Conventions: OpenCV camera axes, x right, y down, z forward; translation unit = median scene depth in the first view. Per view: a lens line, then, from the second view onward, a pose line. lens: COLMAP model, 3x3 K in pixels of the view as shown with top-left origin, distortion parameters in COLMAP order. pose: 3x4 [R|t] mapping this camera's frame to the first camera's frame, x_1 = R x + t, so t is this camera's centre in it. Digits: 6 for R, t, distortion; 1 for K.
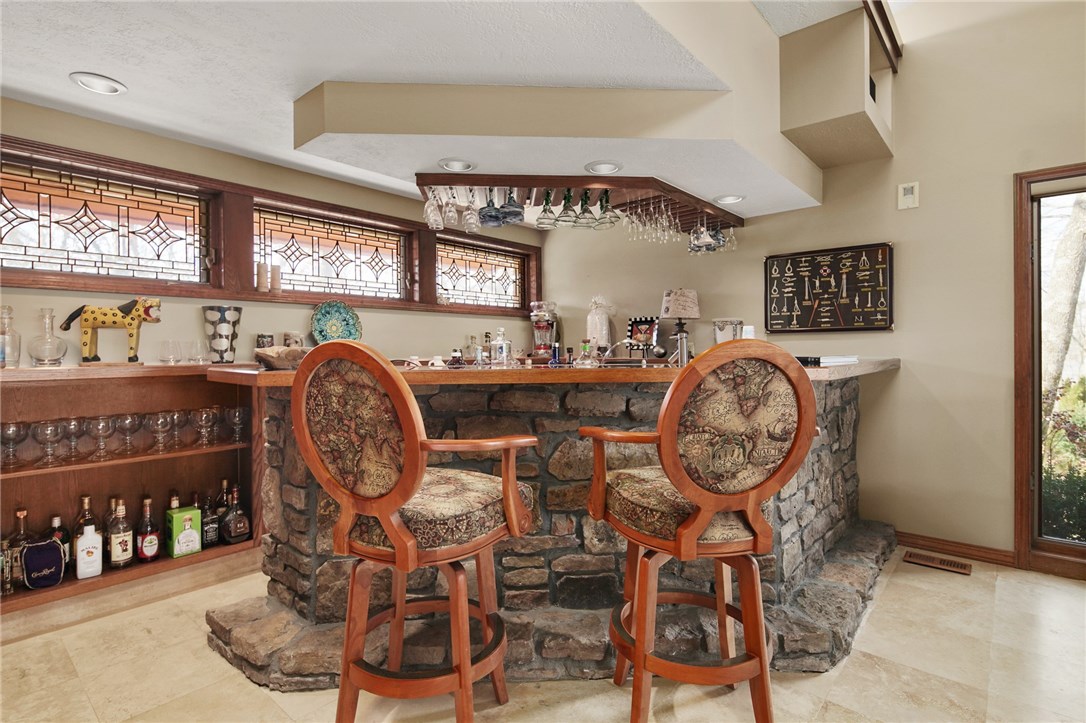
lens RADIAL K [[533.4, 0, 547.8], [0, 533.4, 358.1], [0, 0, 1]] dist [0.000139, -0.000487]
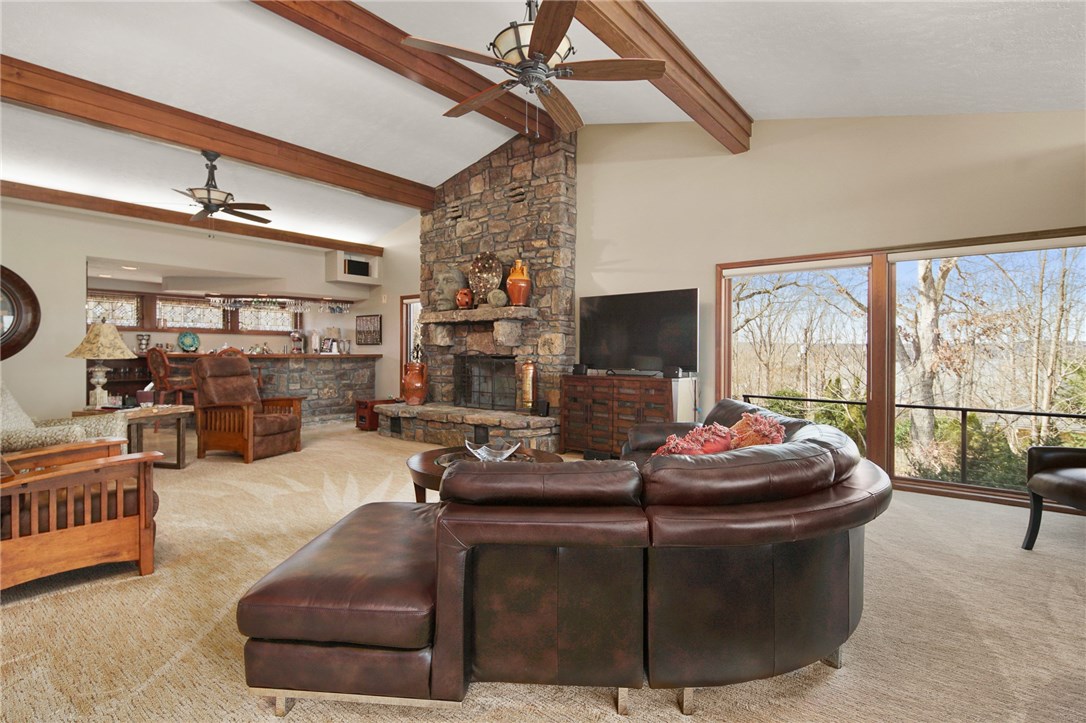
lens RADIAL K [[533.4, 0, 538.3], [0, 533.4, 359.7], [0, 0, 1]] dist [0.000139, -0.000487]
pose [[0.998935, 0.016053, 0.043262, 1.310158], [-0.016227, 0.999862, 0.003675, -0.000163], [-0.043197, -0.004373, 0.999057, -1.853784]]
